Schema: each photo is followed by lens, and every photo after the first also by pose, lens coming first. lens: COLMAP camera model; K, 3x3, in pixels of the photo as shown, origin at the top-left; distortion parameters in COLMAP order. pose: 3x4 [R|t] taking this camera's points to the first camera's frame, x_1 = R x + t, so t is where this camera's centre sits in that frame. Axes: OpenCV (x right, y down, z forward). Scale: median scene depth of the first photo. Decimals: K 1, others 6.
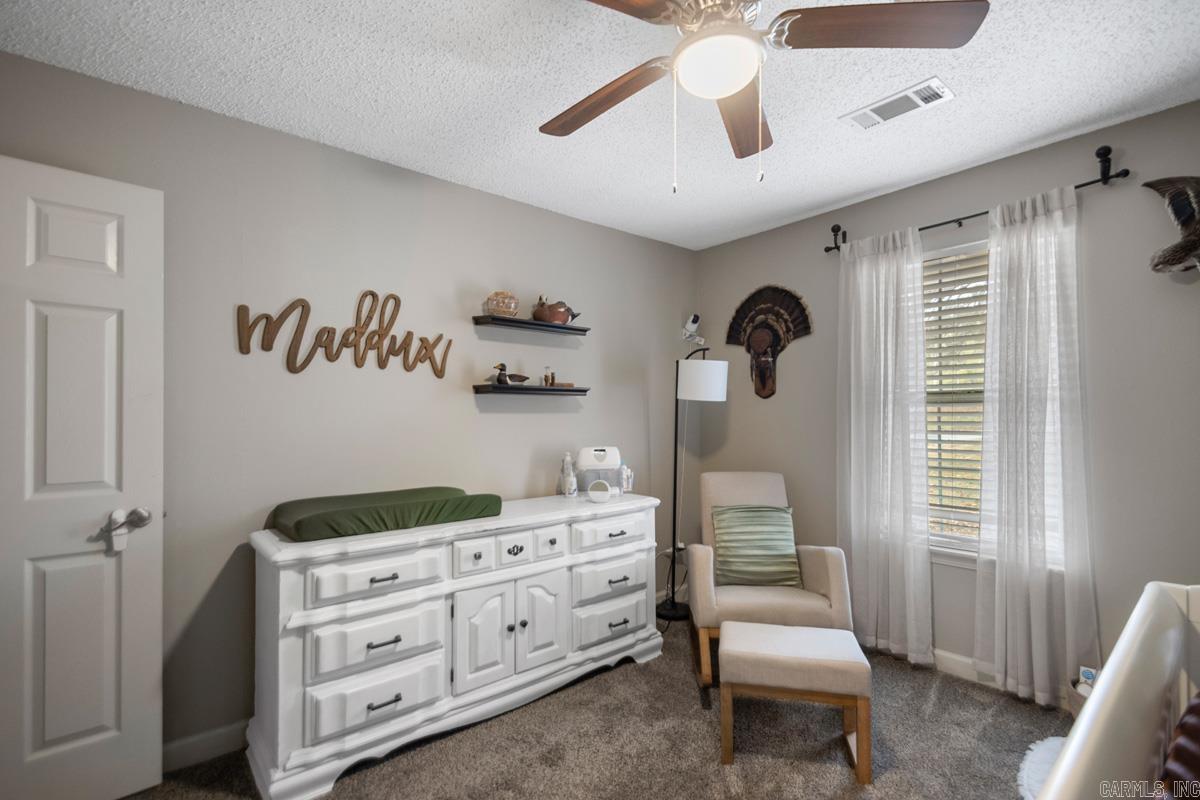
lens RADIAL K [[544.3, 0, 597.1], [0, 544.3, 429.8], [0, 0, 1]] dist [0.010996, -0.000364]
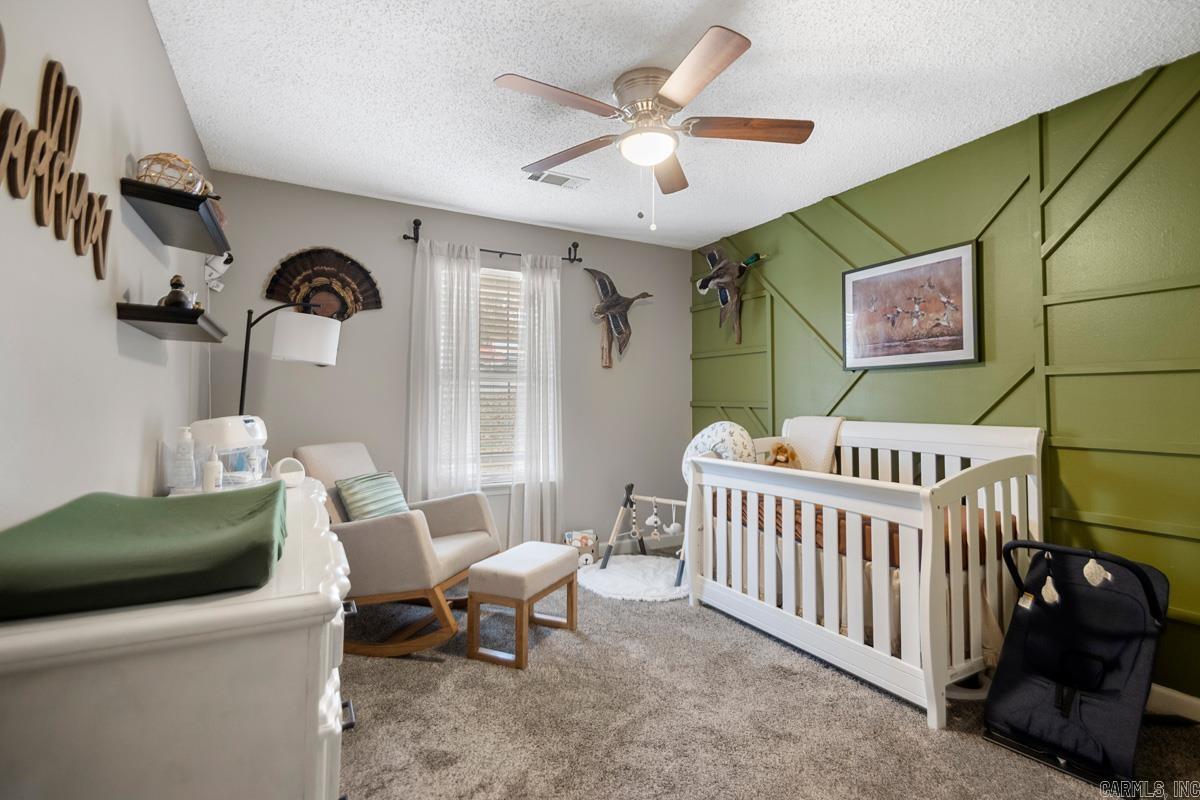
lens RADIAL K [[551.2, 0, 609.4], [0, 551.2, 406.0], [0, 0, 1]] dist [0.038924, -0.017390]
pose [[0.213436, 0.003074, 0.976952, -0.576580], [0.019539, 0.999782, -0.007414, 0.030659], [-0.976762, 0.020671, 0.213329, 0.344732]]
